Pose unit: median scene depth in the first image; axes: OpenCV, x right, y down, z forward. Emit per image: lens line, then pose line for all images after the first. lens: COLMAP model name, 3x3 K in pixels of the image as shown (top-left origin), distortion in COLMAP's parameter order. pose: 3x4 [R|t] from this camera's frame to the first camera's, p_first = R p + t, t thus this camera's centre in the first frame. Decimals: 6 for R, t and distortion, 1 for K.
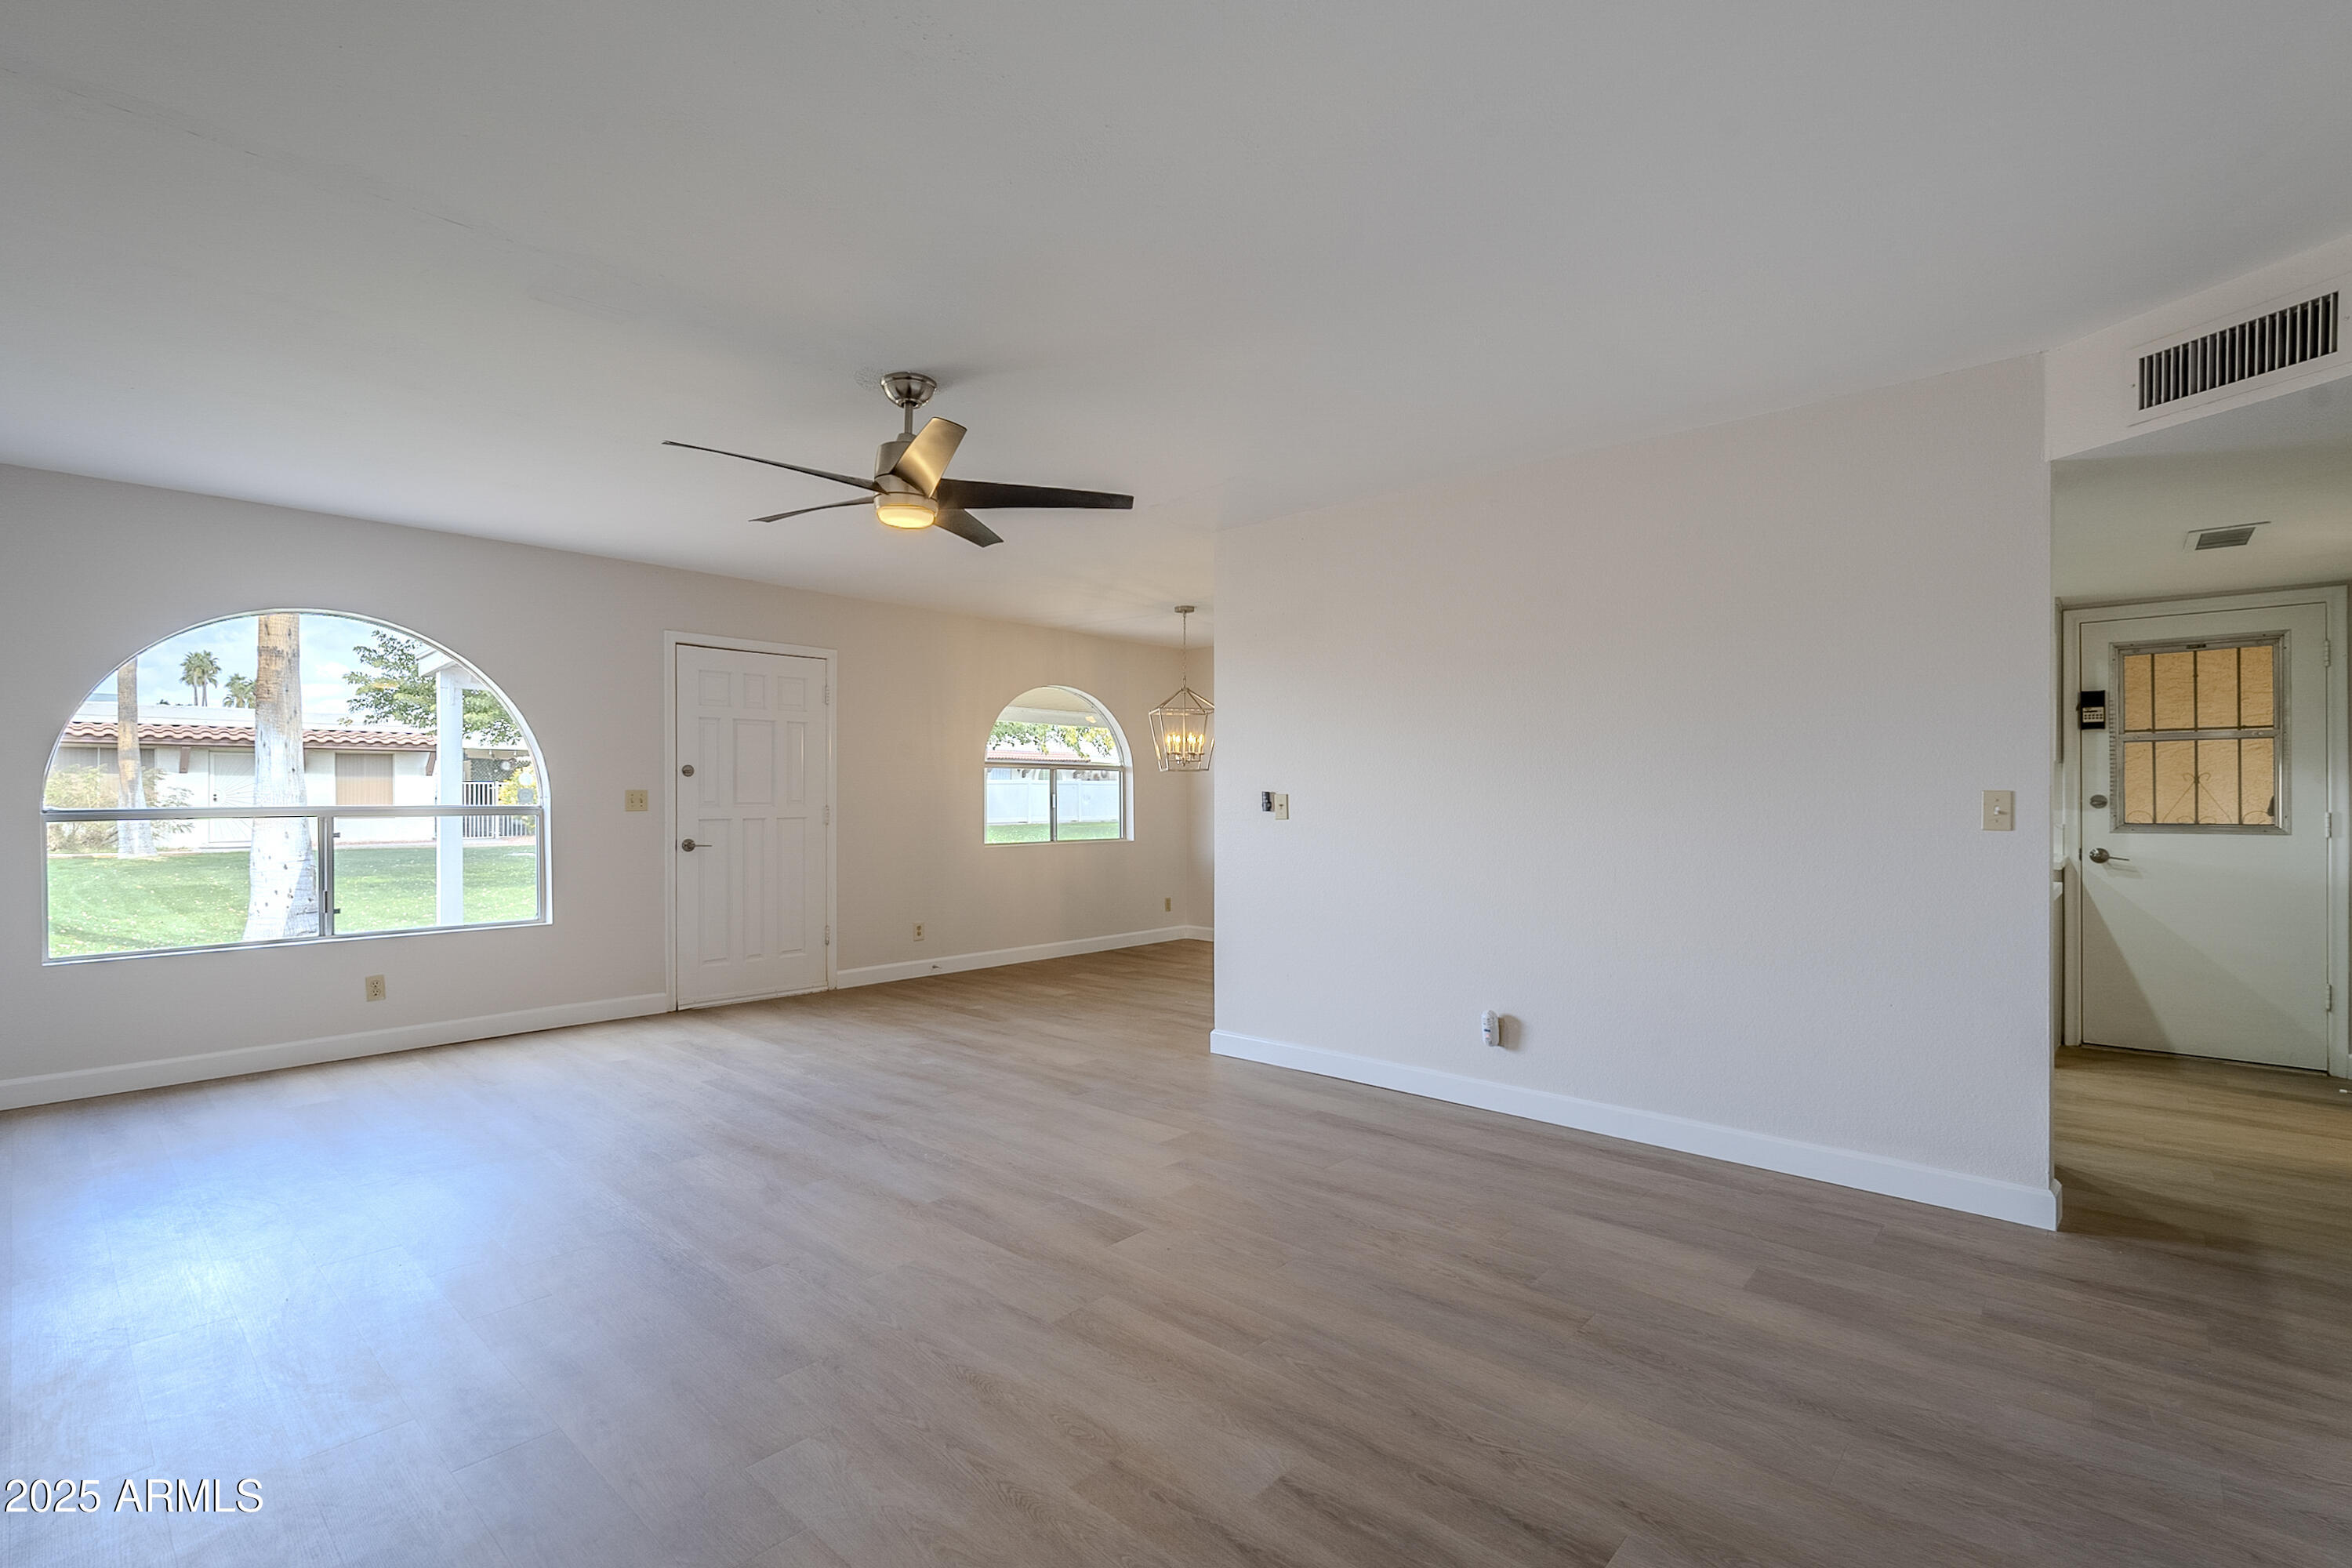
lens RADIAL K [[1063.5, 0, 1189.1], [0, 1063.5, 794.8], [0, 0, 1]] dist [0.001793, 0.000369]
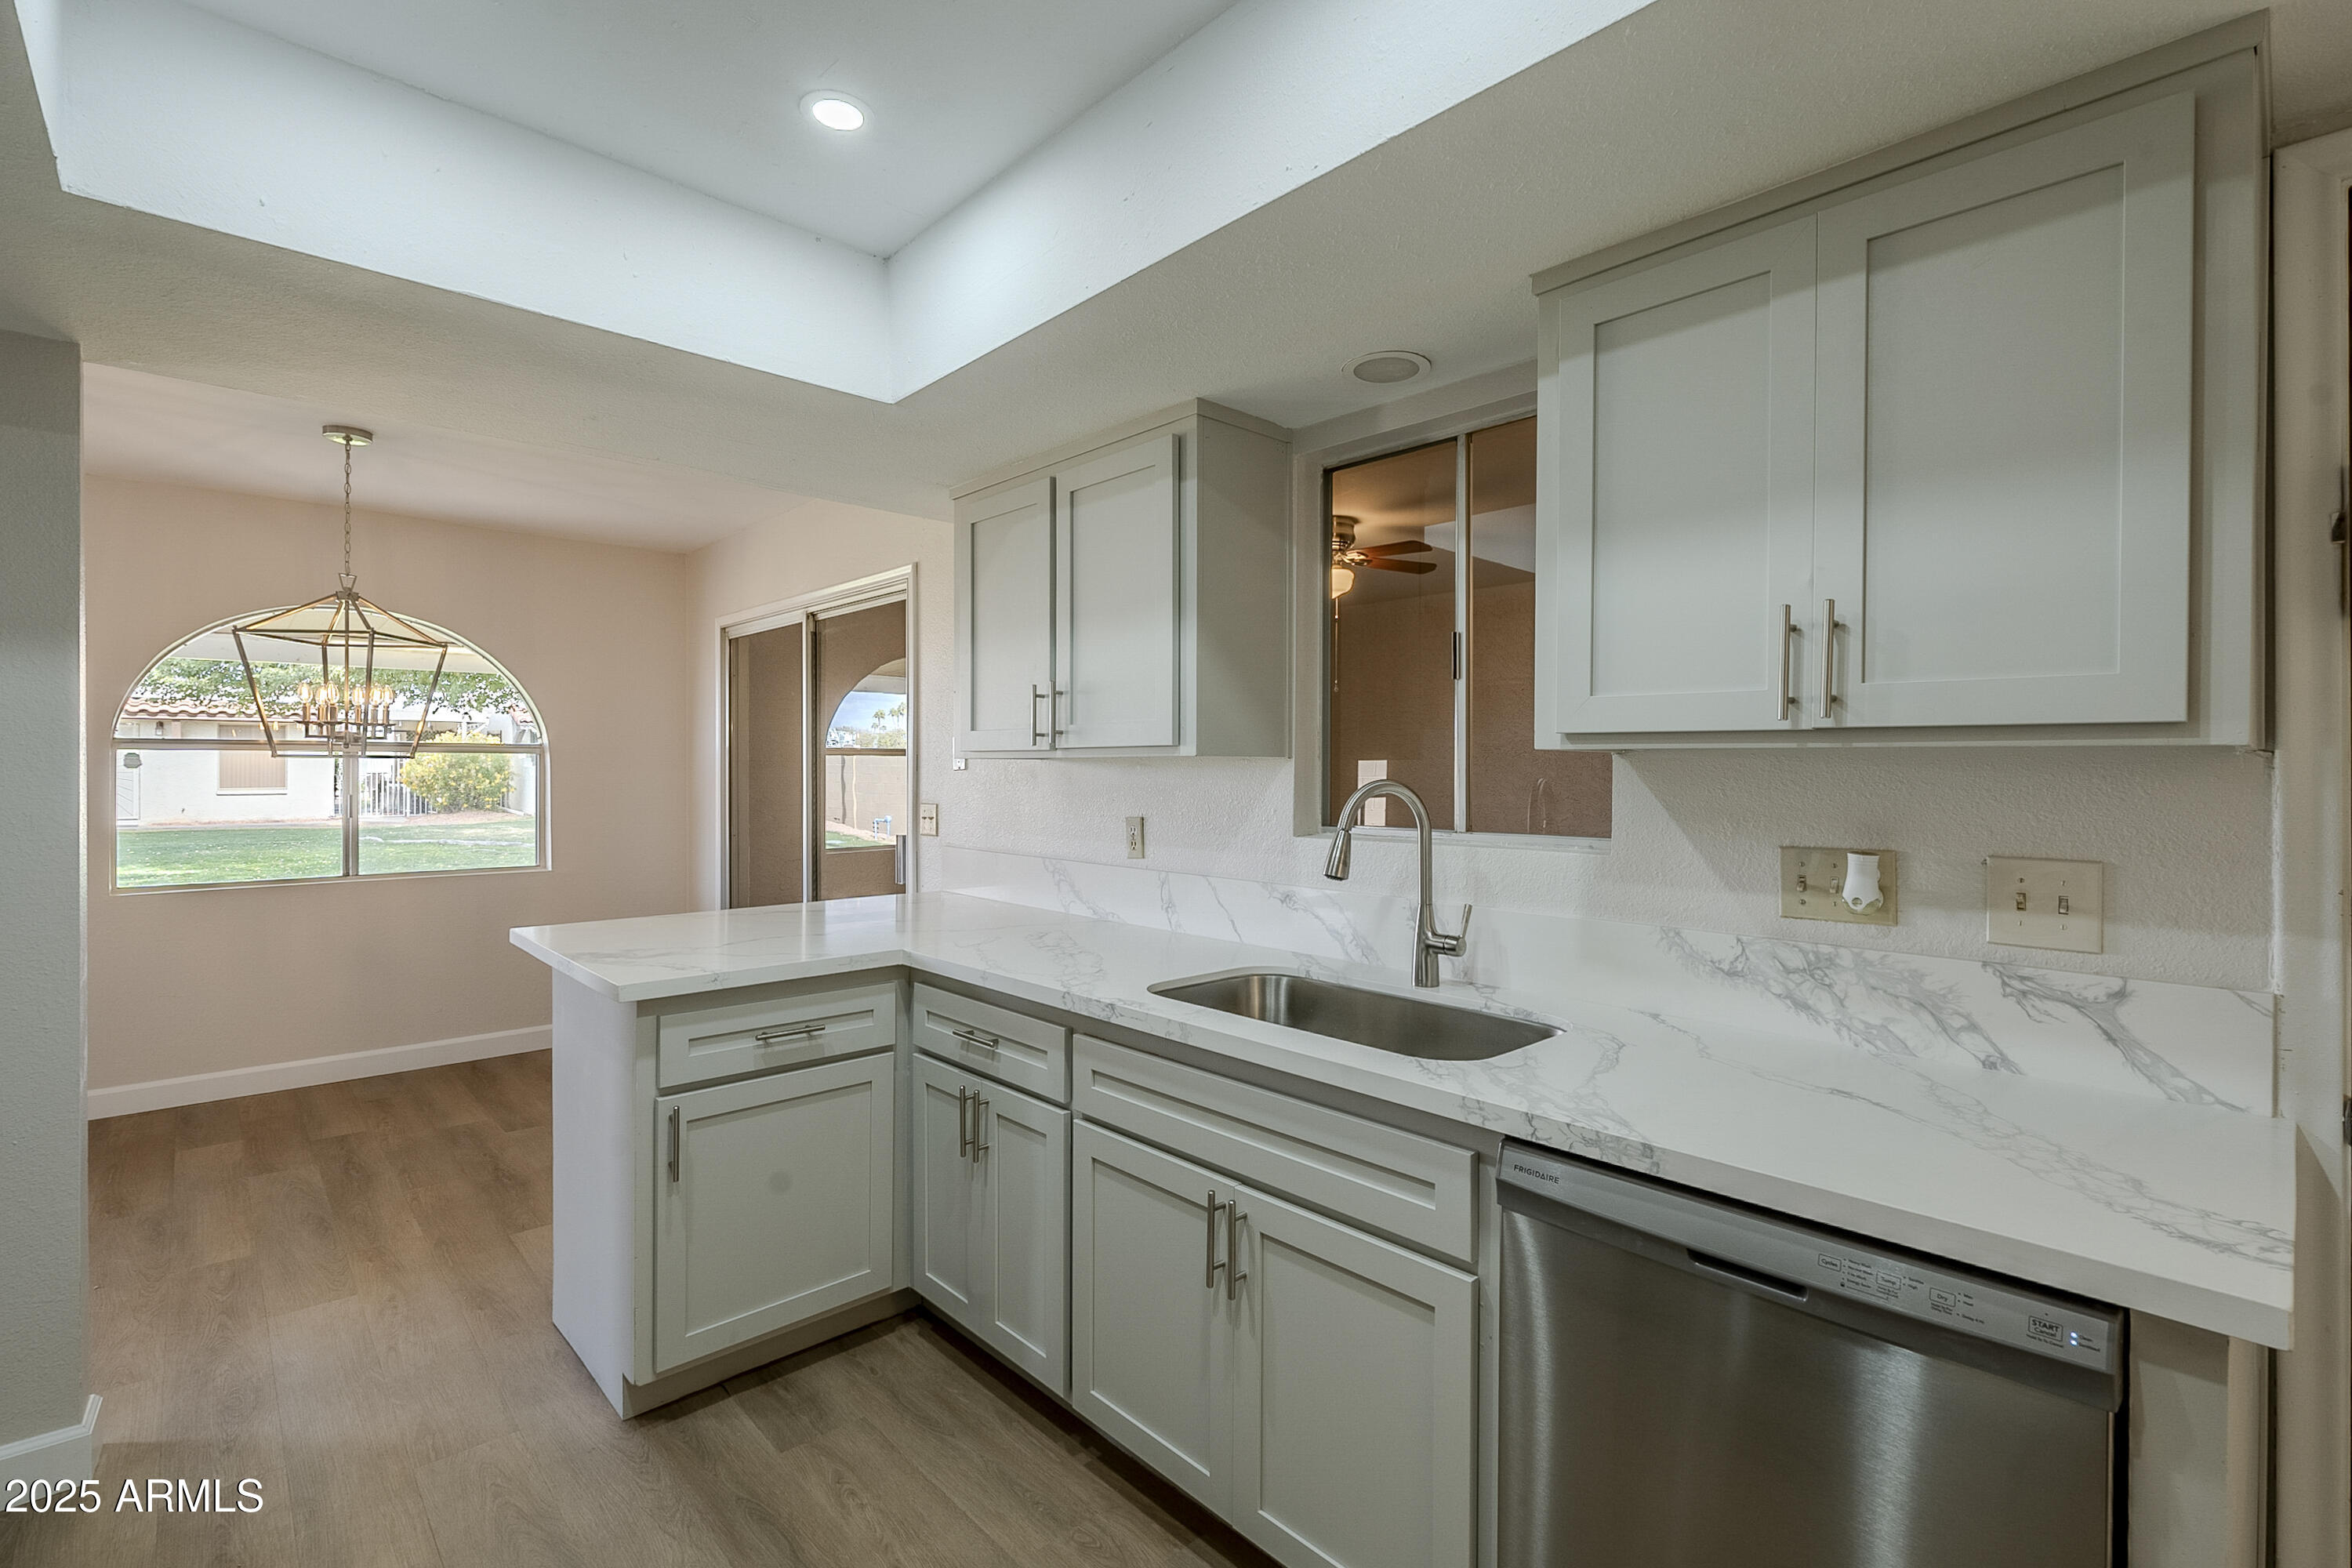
lens RADIAL K [[1037.4, 0, 1176.0], [0, 1037.4, 784.0], [0, 0, 1]] dist [-0.000012, -0.000038]
pose [[0.996858, 0.000720, -0.079204, 0.497200], [0.000737, 0.999831, 0.018360, -0.022095], [0.079204, -0.018361, 0.996689, 0.652087]]
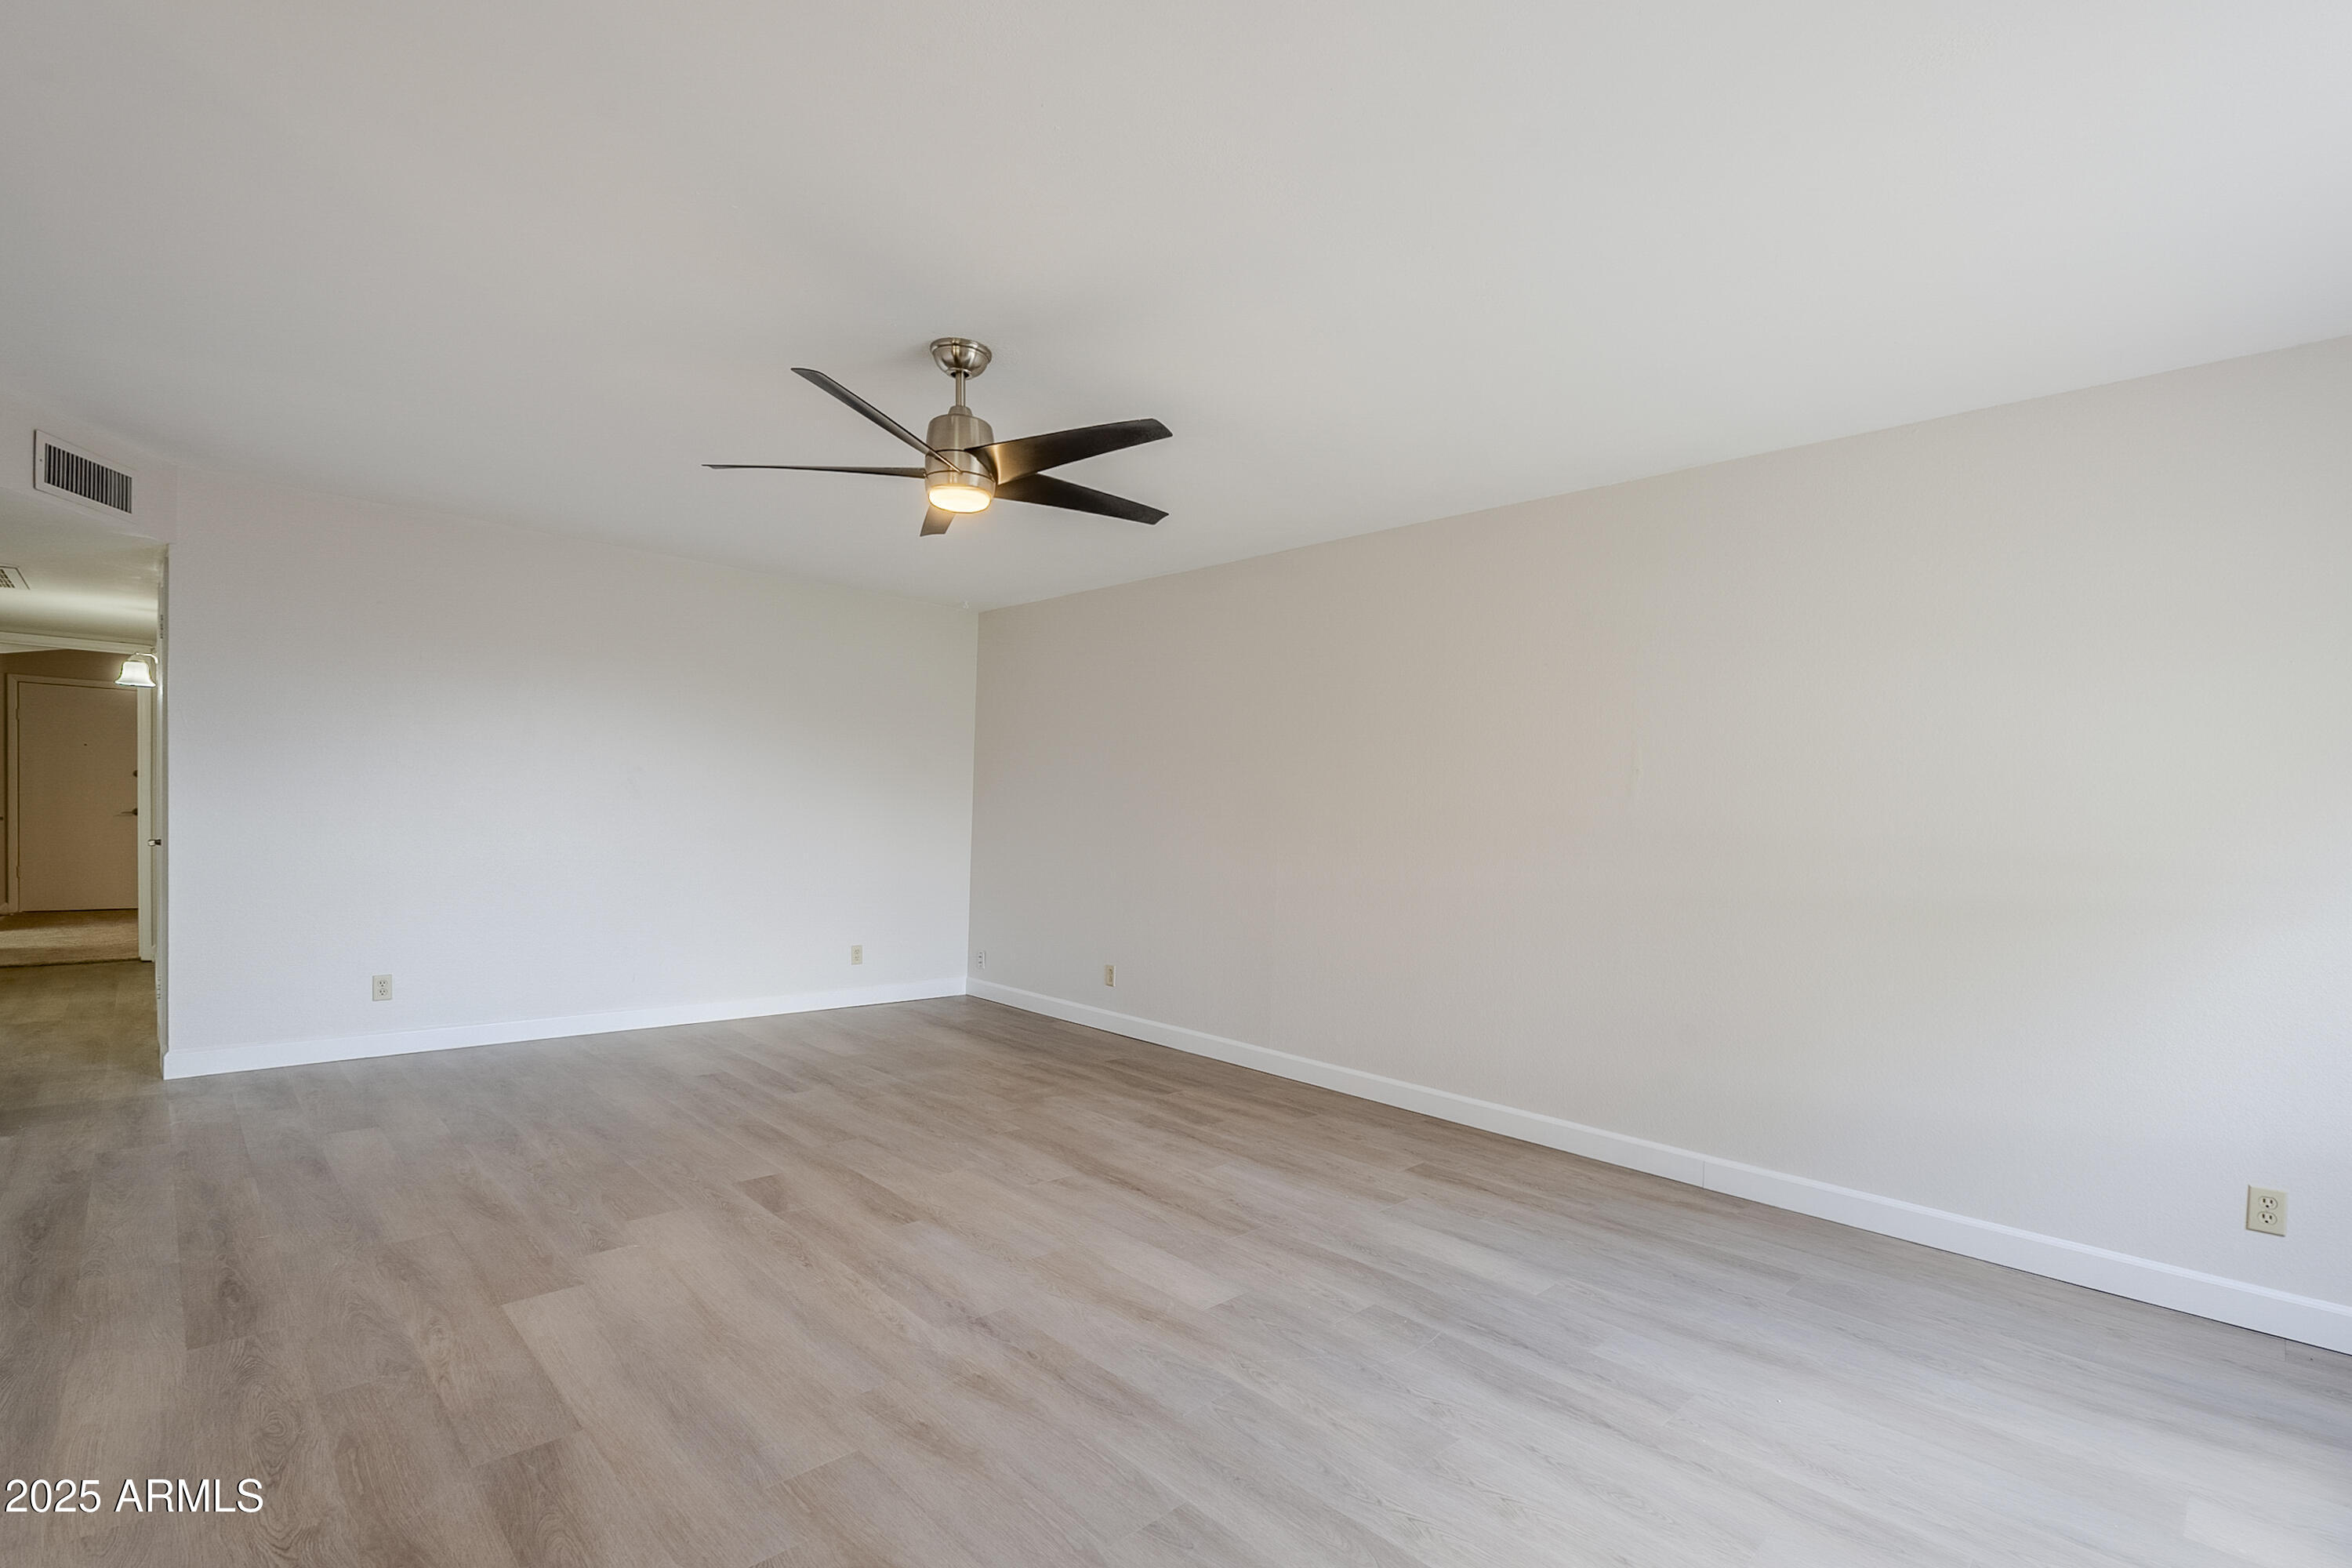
lens RADIAL K [[1063.5, 0, 1189.1], [0, 1063.5, 794.8], [0, 0, 1]] dist [0.001793, 0.000369]
pose [[-0.997089, -0.035364, 0.067545, -0.290886], [-0.036523, 0.999205, -0.015995, -0.000600], [-0.066926, -0.018416, -0.997588, 1.049286]]
